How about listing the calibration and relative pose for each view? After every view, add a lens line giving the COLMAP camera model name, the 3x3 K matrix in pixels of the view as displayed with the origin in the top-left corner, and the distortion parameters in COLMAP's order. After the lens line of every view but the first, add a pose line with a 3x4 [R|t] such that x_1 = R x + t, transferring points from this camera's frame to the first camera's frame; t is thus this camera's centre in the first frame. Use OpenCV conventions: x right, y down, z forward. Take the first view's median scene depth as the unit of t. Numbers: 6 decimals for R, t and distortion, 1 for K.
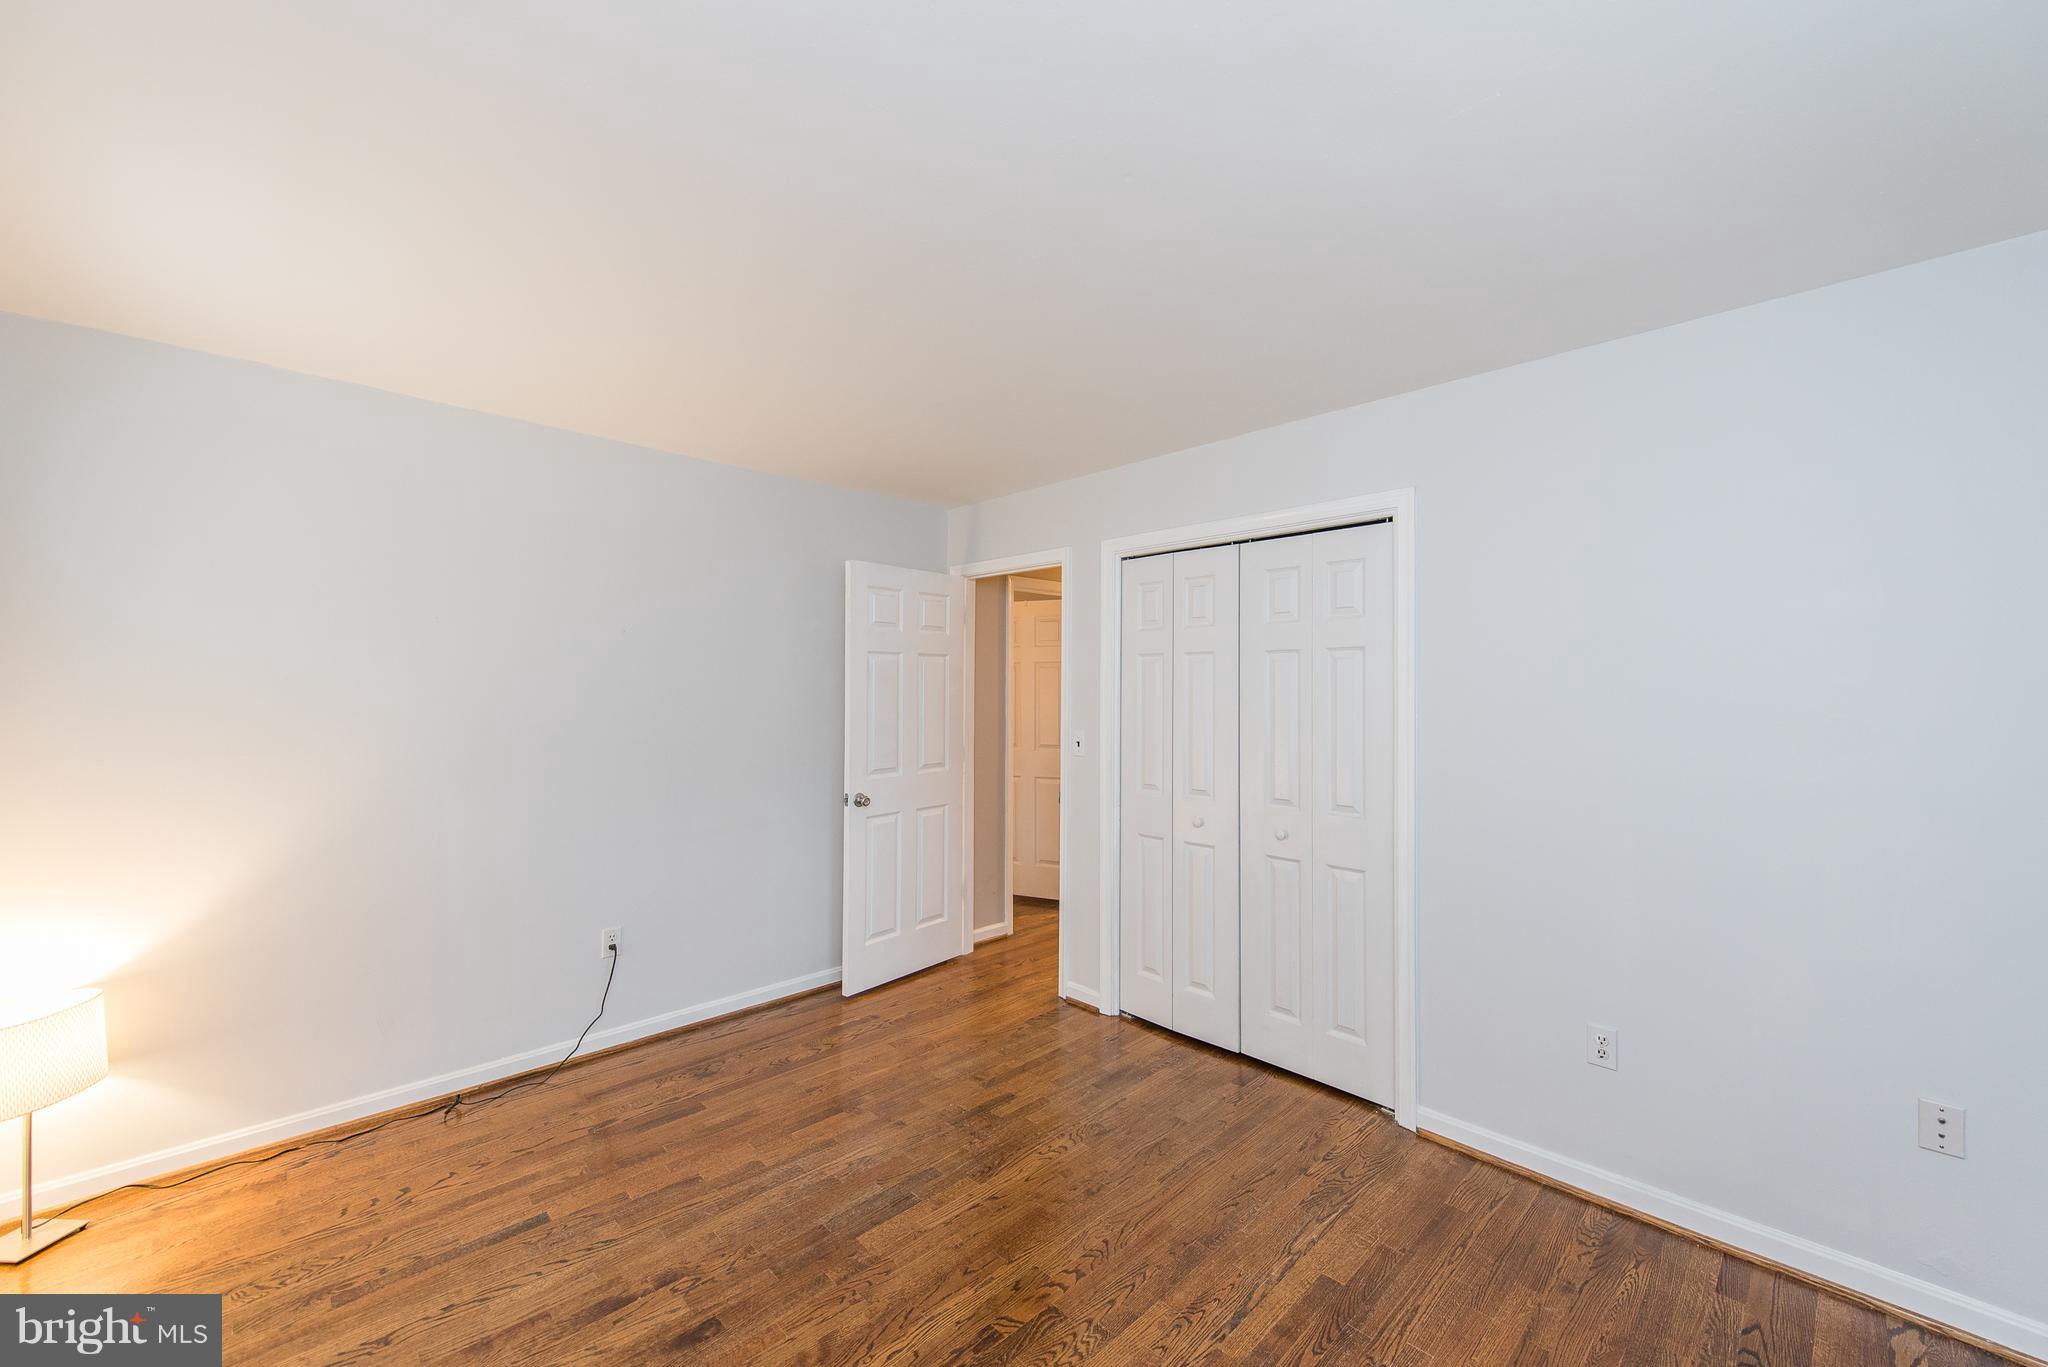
lens RADIAL K [[803.7, 0, 1028.8], [0, 803.7, 684.2], [0, 0, 1]] dist [0.009442, -0.000452]
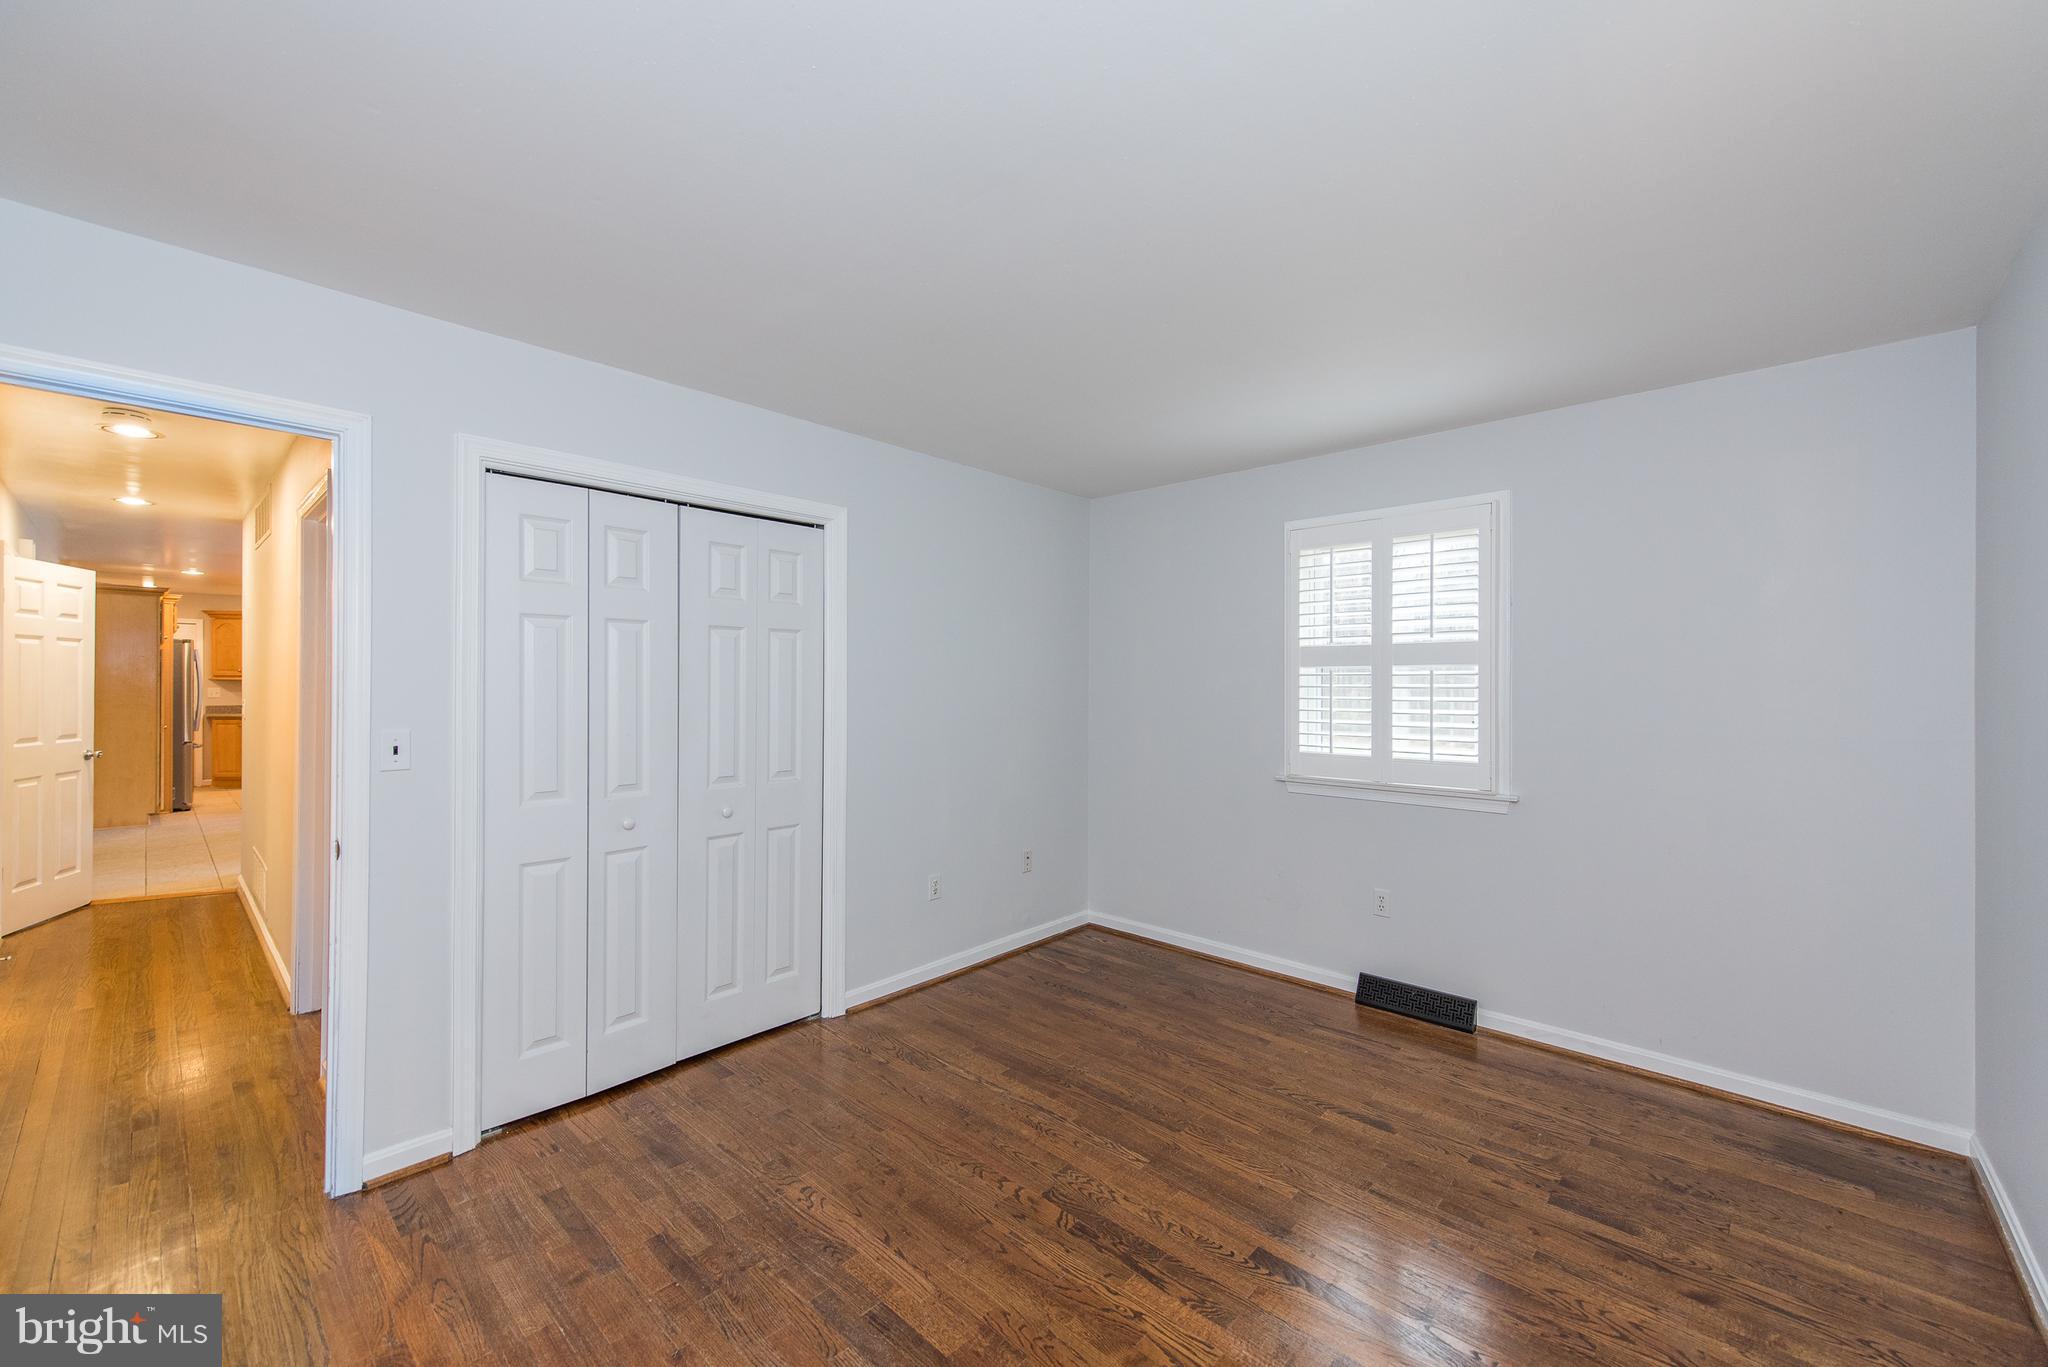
lens RADIAL K [[803.7, 0, 1028.8], [0, 803.7, 684.2], [0, 0, 1]] dist [0.009442, -0.000452]
pose [[-0.051198, -0.007485, 0.998660, -0.989053], [-0.010698, 0.999919, 0.006946, 0.025145], [-0.998631, -0.010328, -0.051273, 0.957694]]
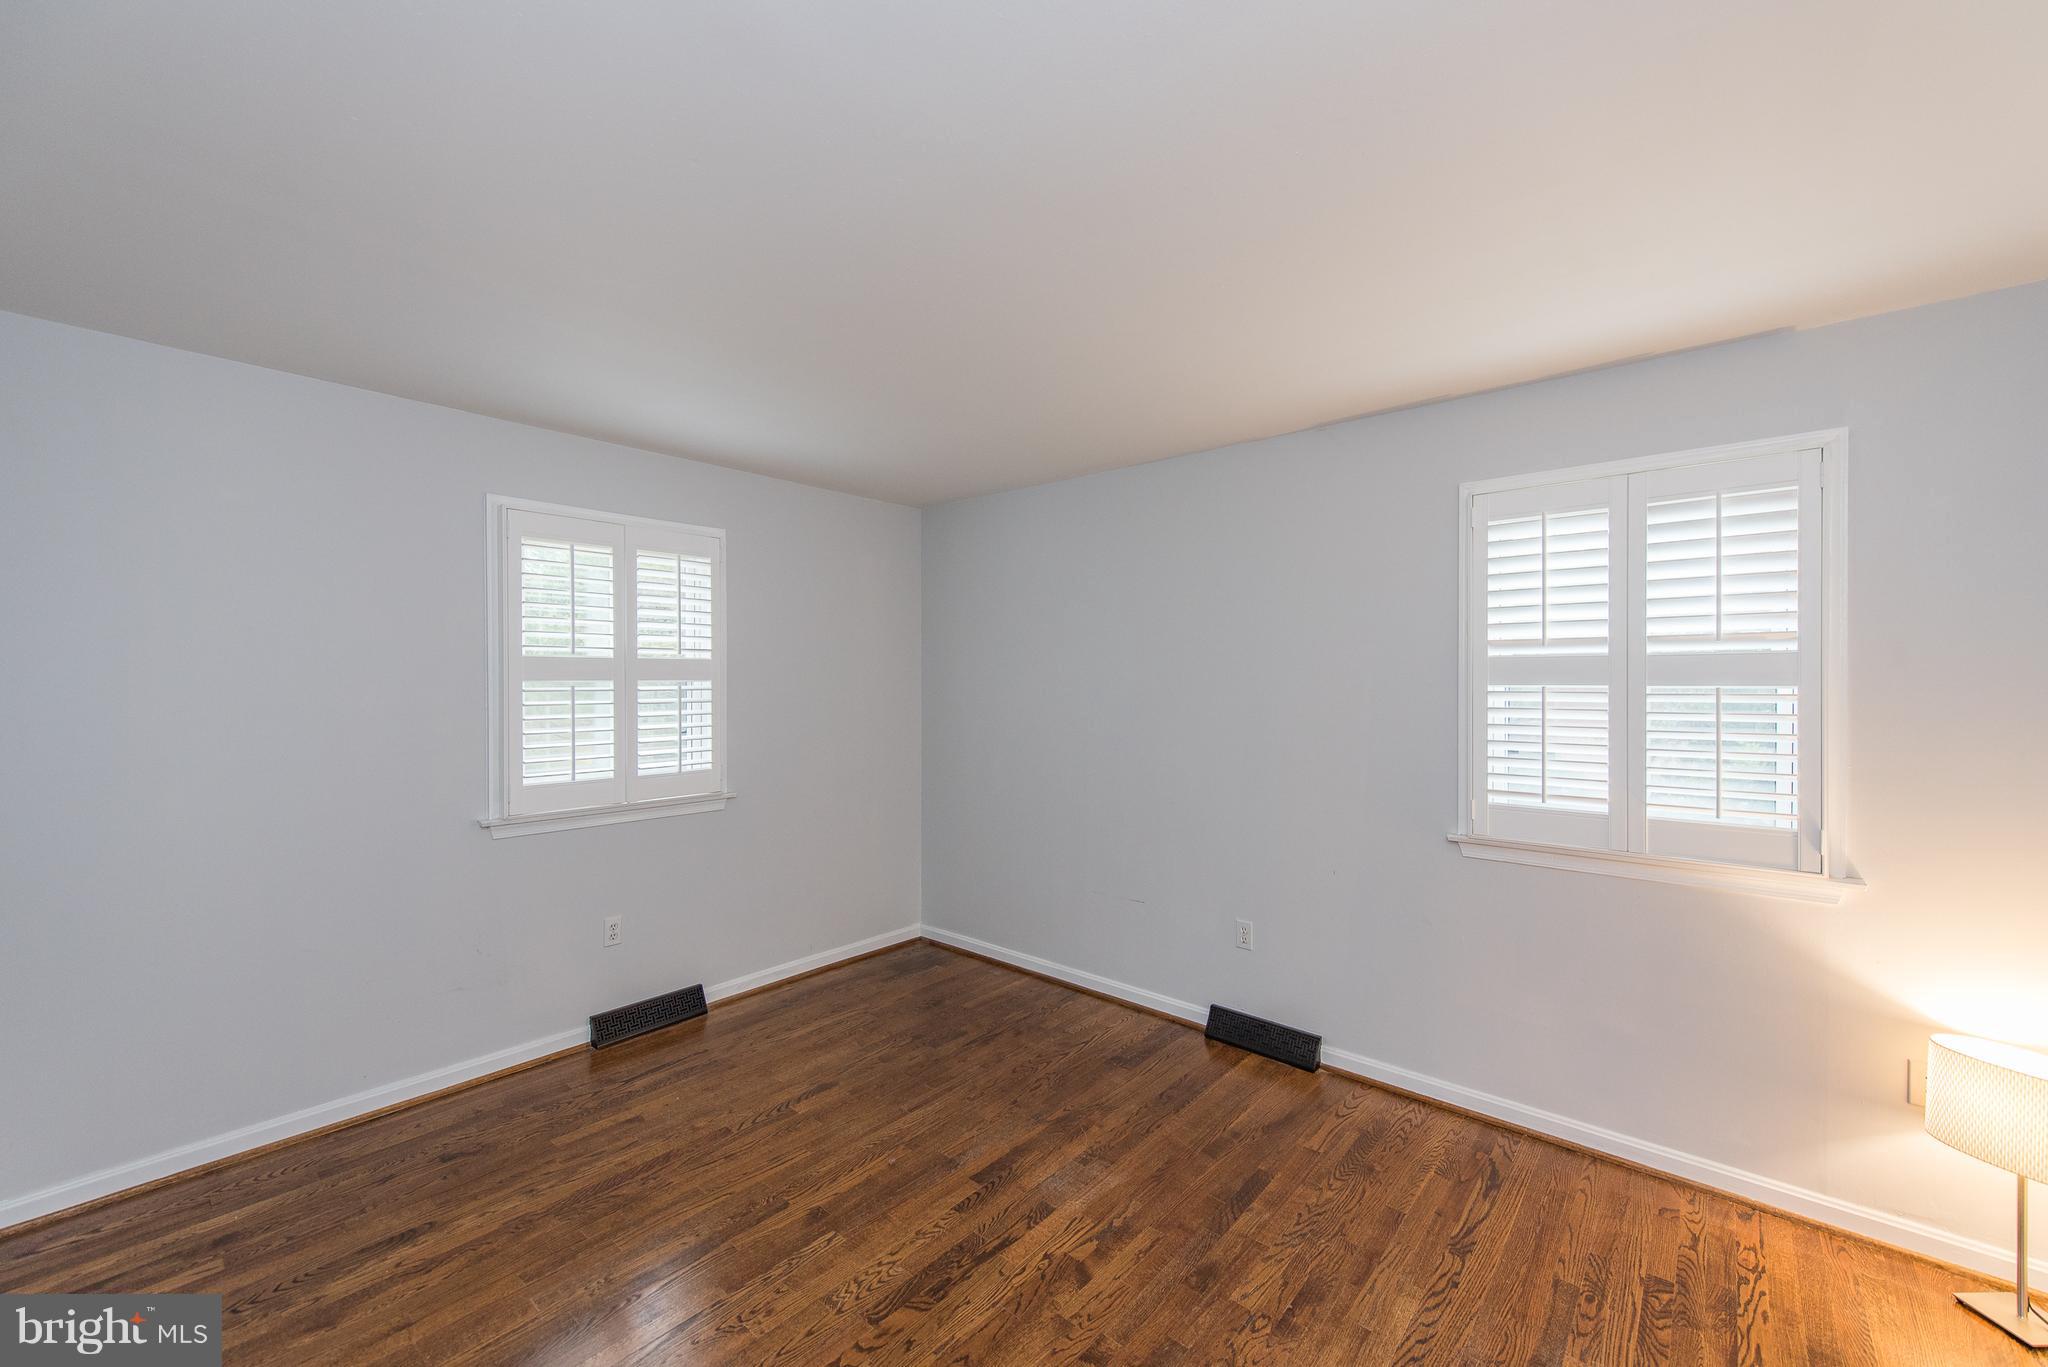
lens RADIAL K [[803.7, 0, 1028.8], [0, 803.7, 684.2], [0, 0, 1]] dist [0.009442, -0.000452]
pose [[-0.996568, -0.005685, -0.082584, -0.064625], [-0.005793, 0.999983, 0.001064, -0.007153], [0.082577, 0.001538, -0.996584, 1.755155]]
